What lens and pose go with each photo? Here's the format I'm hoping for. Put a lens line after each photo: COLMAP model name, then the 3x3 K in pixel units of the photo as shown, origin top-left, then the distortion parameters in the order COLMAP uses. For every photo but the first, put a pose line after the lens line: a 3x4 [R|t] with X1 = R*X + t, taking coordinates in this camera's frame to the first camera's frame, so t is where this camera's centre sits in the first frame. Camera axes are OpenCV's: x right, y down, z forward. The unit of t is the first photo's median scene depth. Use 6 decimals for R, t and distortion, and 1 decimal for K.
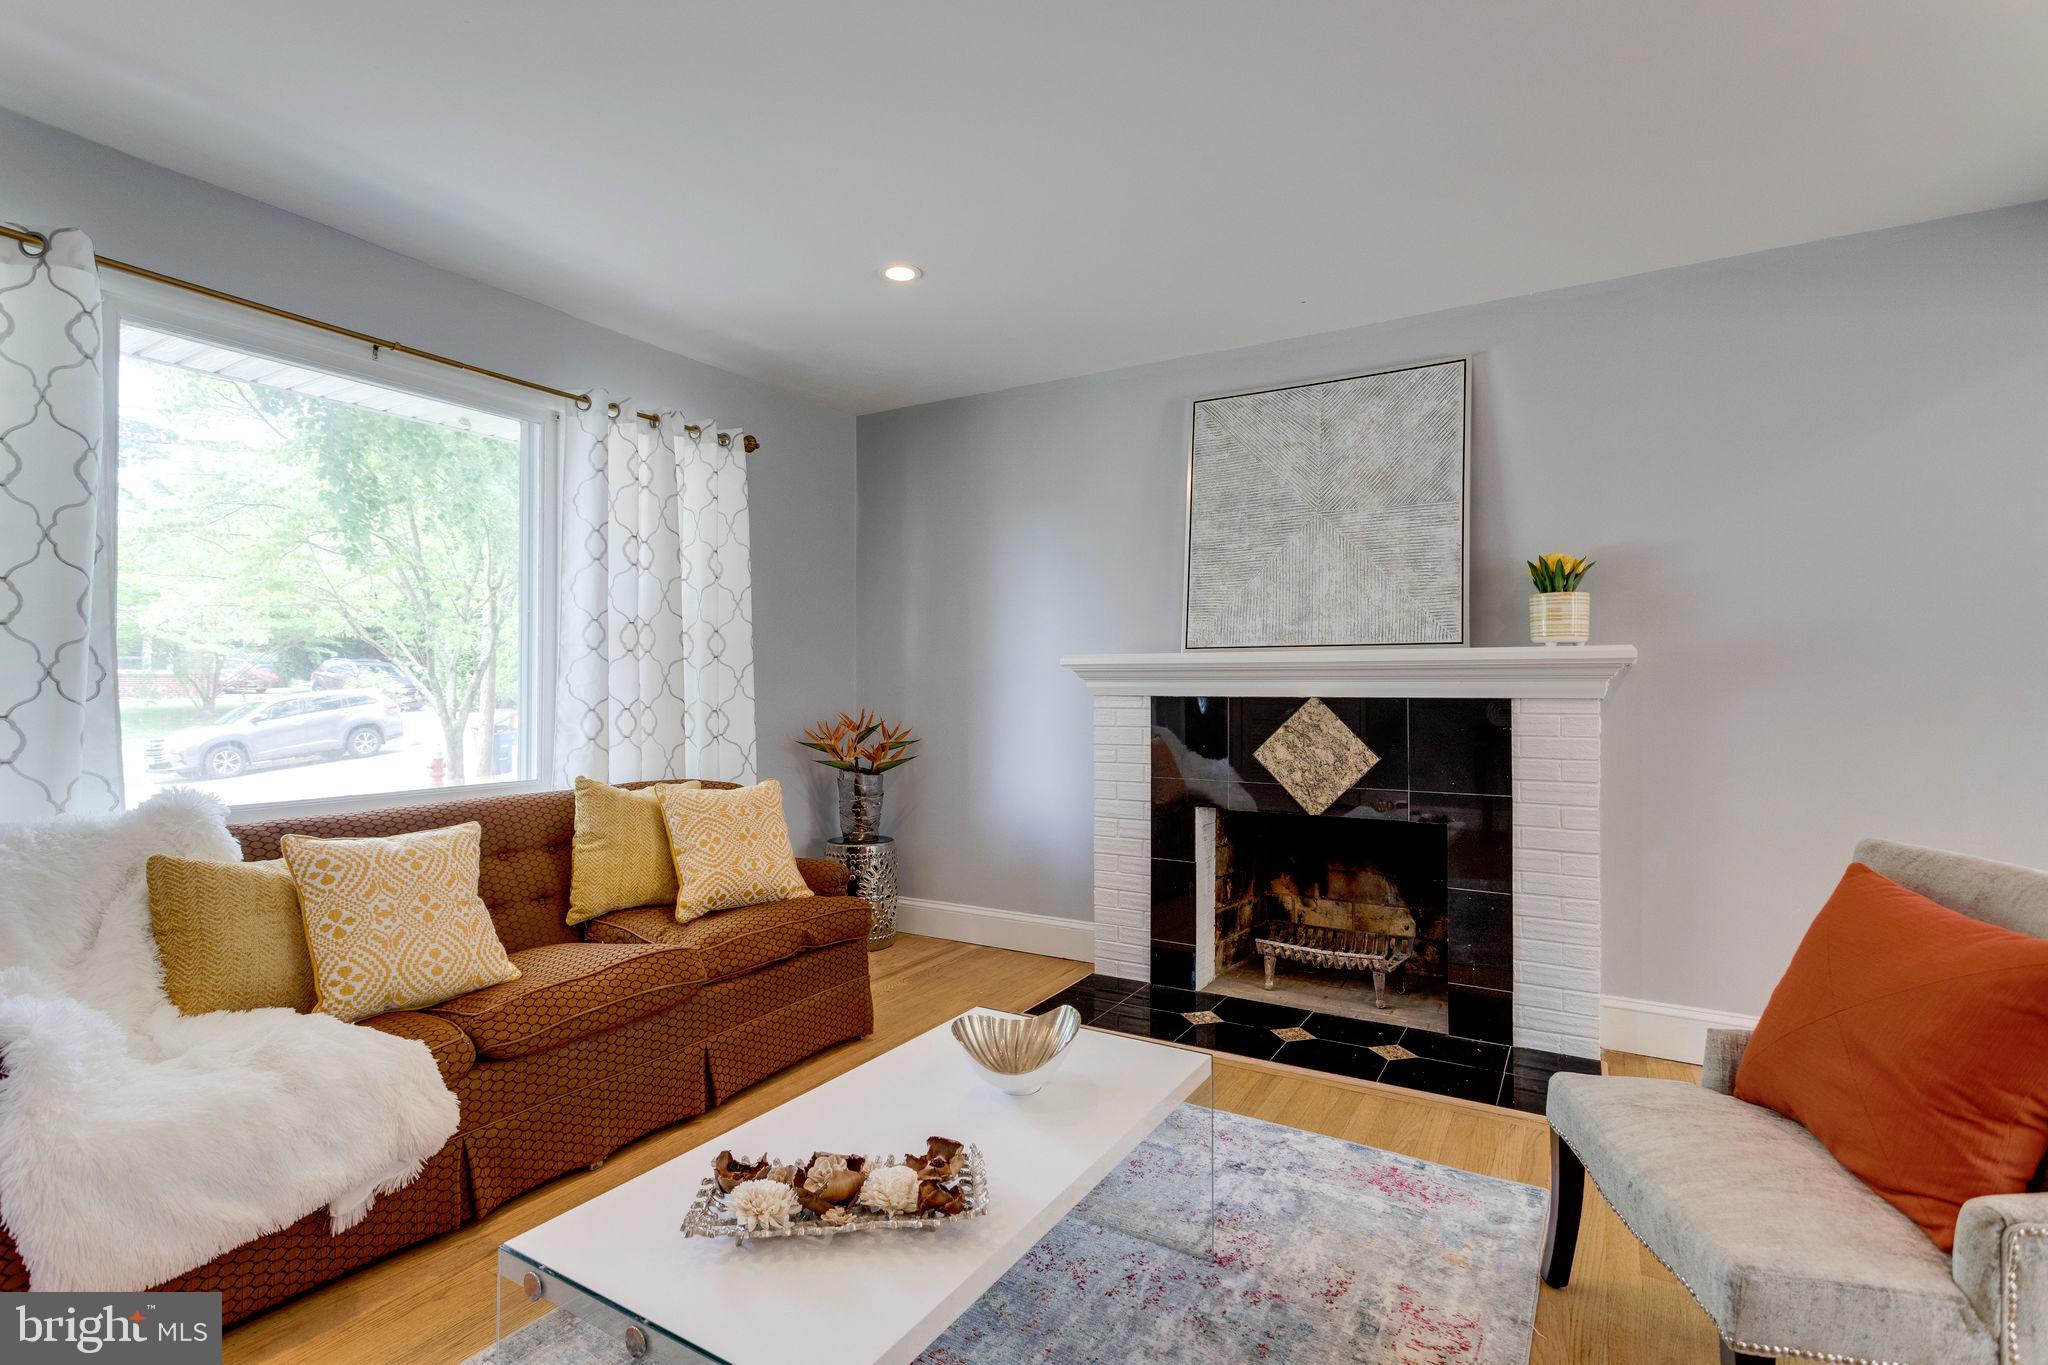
lens RADIAL K [[968.2, 0, 1020.6], [0, 968.2, 670.3], [0, 0, 1]] dist [0.001990, 0.000933]
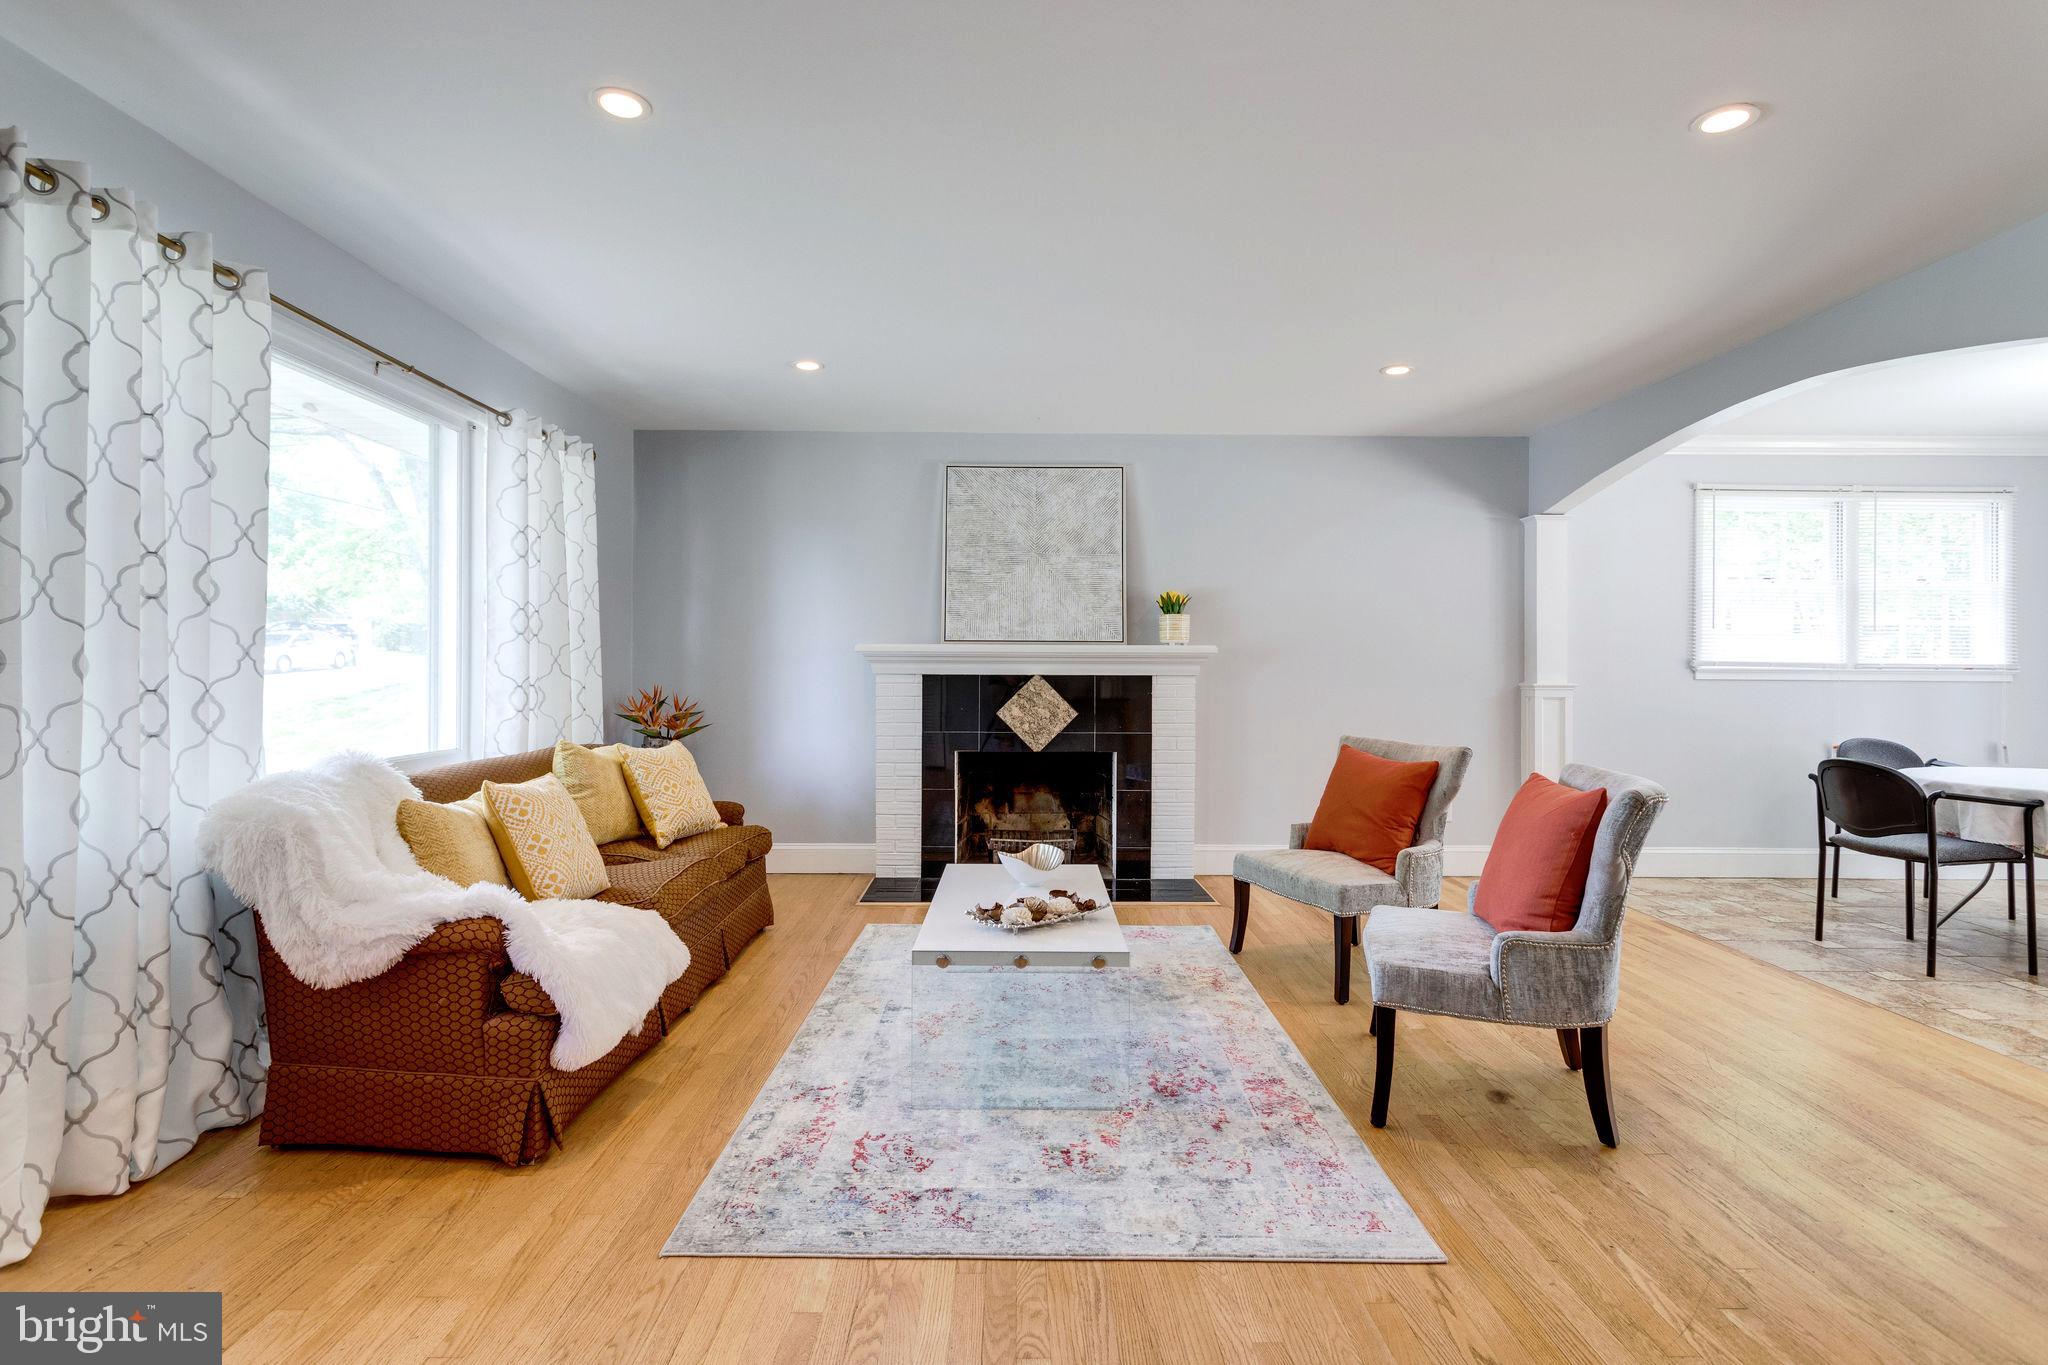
lens RADIAL K [[971.6, 0, 1017.0], [0, 971.6, 663.3], [0, 0, 1]] dist [0.002548, 0.000582]
pose [[0.854912, 0.005799, 0.518740, -0.527310], [-0.012787, 0.999869, 0.009897, -0.005625], [-0.518615, -0.015095, 0.854875, -0.302837]]
